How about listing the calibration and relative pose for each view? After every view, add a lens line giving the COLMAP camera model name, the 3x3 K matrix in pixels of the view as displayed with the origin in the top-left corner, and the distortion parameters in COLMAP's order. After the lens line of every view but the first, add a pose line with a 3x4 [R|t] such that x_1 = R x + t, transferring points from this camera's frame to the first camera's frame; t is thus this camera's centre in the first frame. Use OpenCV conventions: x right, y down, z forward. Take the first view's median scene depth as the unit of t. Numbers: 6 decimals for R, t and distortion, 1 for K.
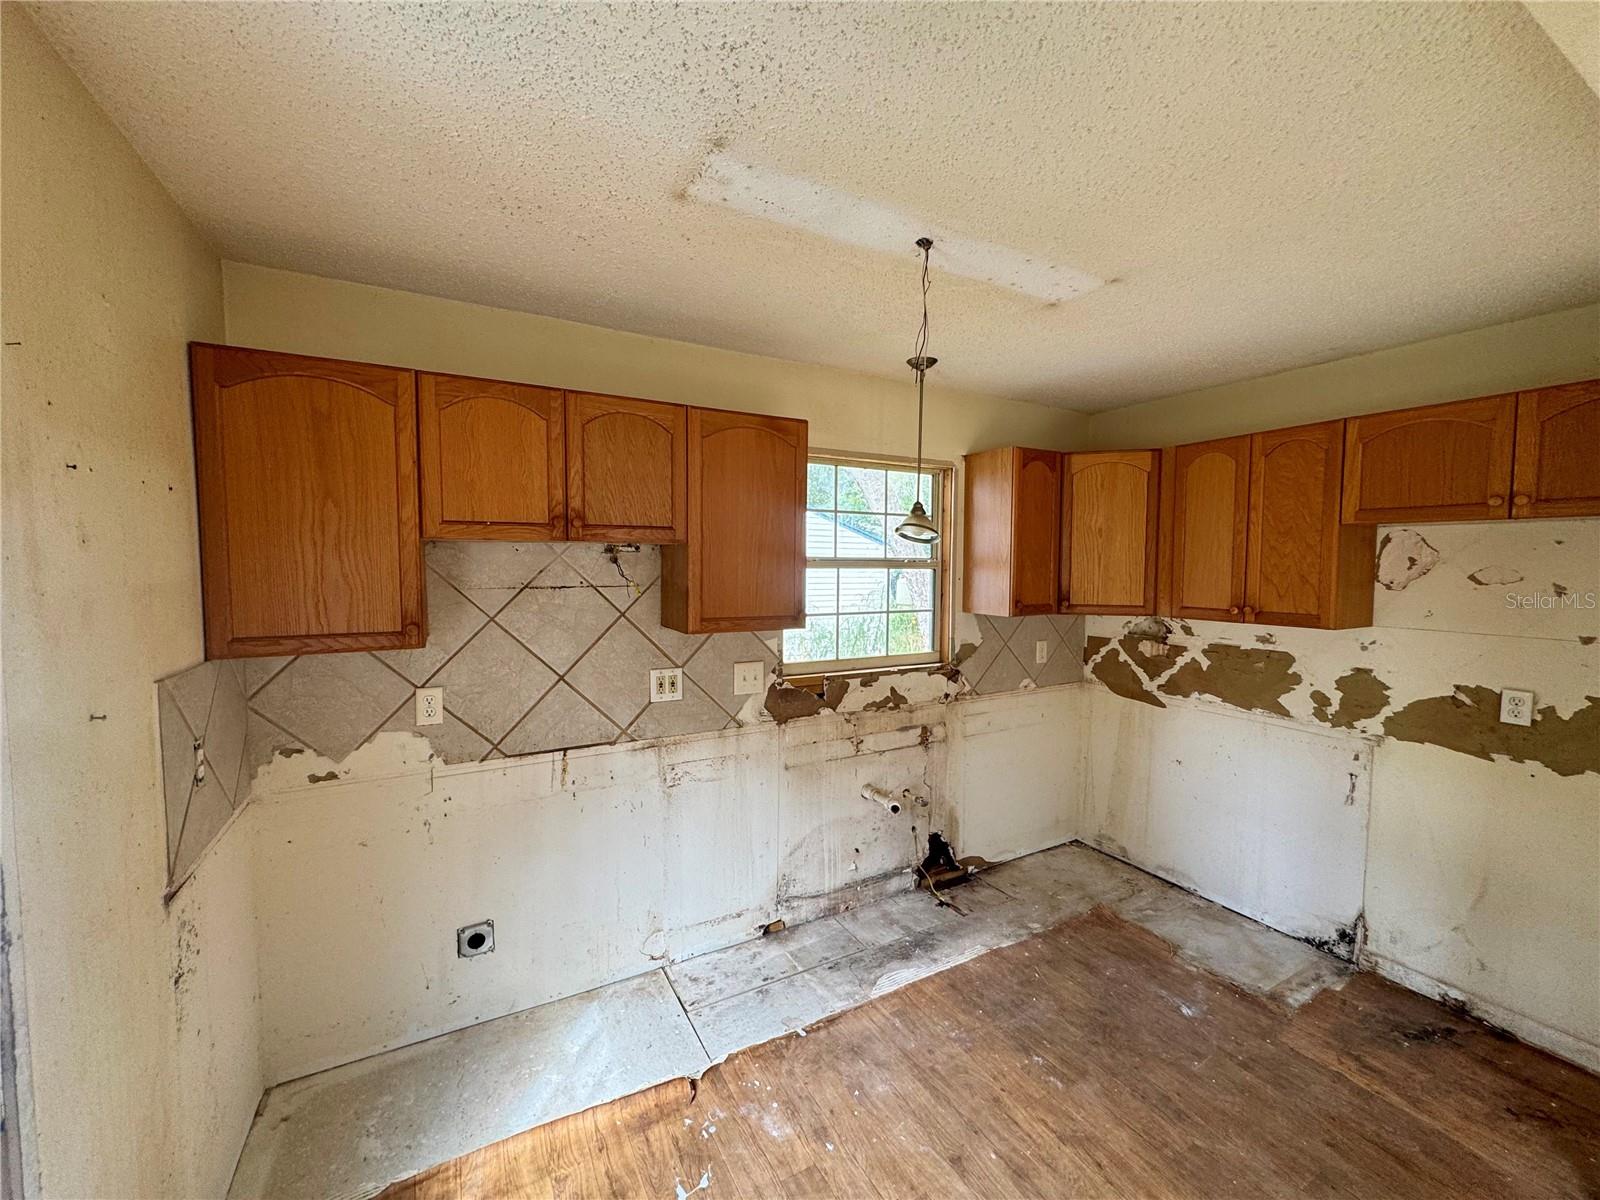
lens RADIAL K [[637.5, 0, 800.0], [0, 637.5, 600.0], [0, 0, 1]] dist [-0.001951, 0.000133]
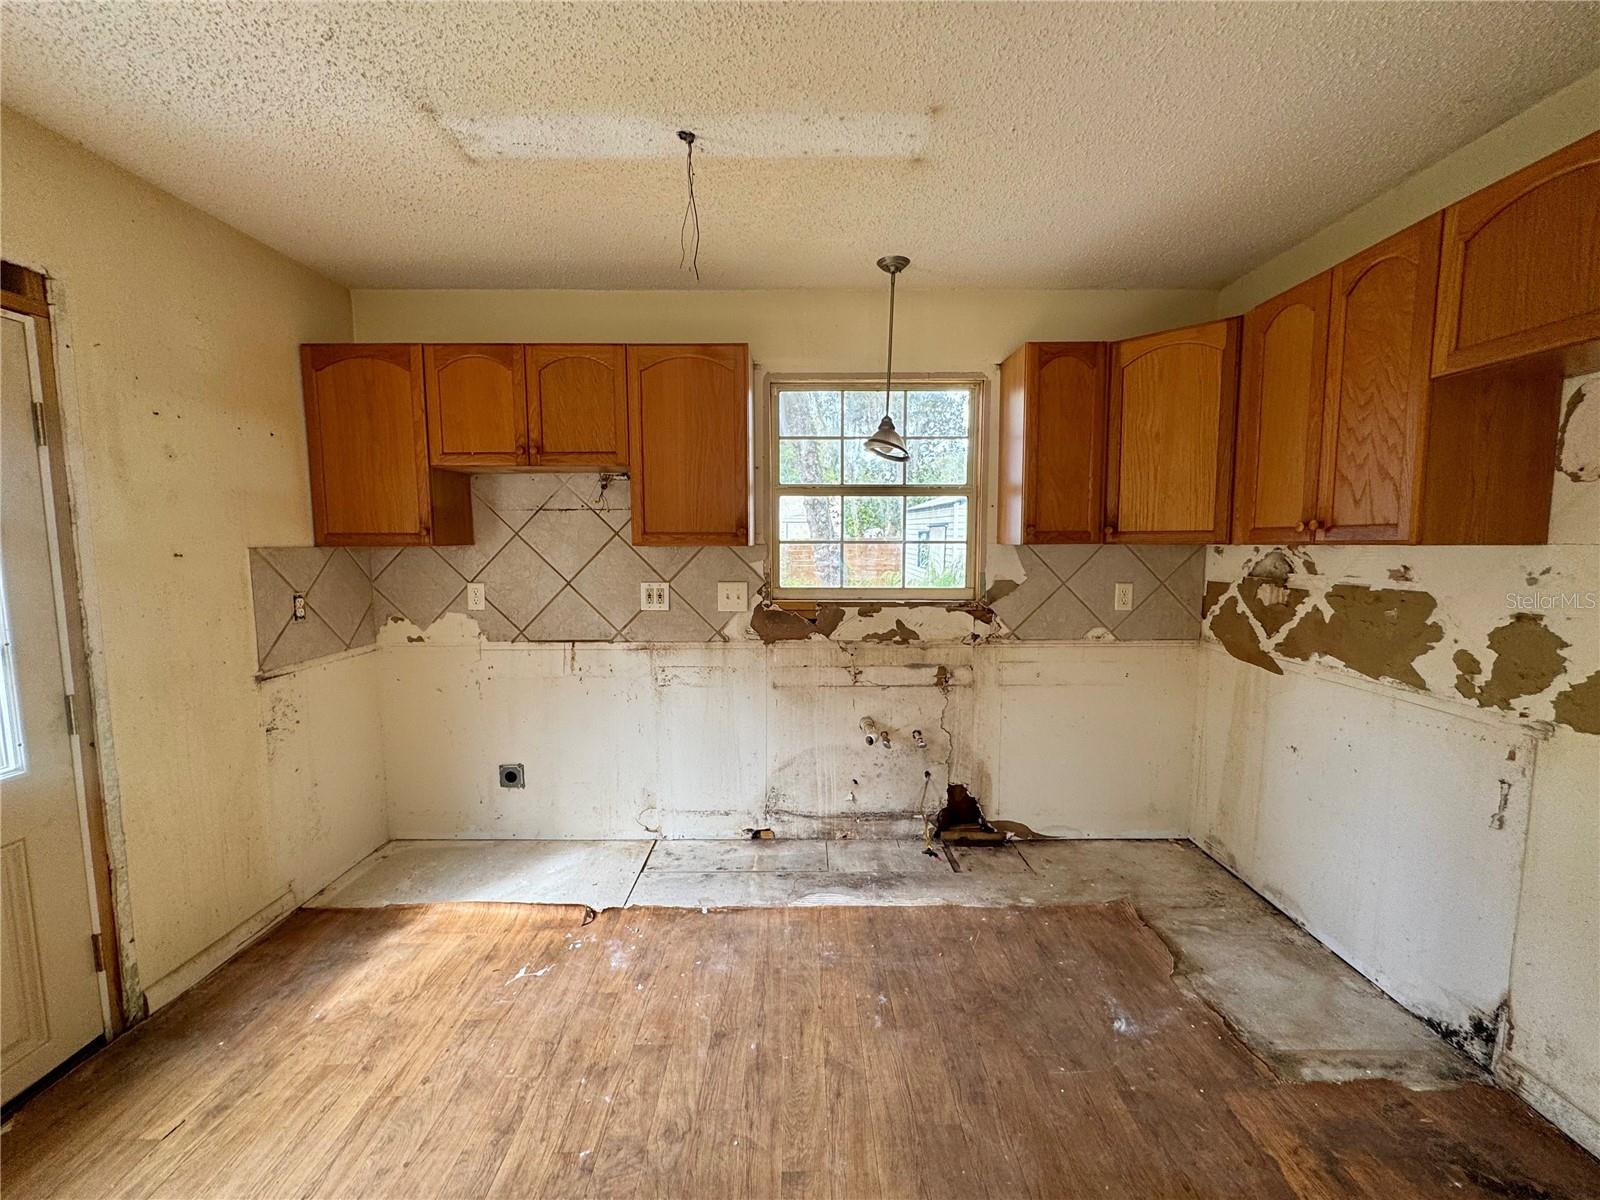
lens RADIAL K [[637.5, 0, 800.0], [0, 637.5, 600.0], [0, 0, 1]] dist [-0.001951, 0.000133]
pose [[0.876051, 0.039413, -0.480605, 0.536684], [-0.022939, 0.998932, 0.040107, 0.081952], [0.481673, -0.024112, 0.876019, 0.110424]]
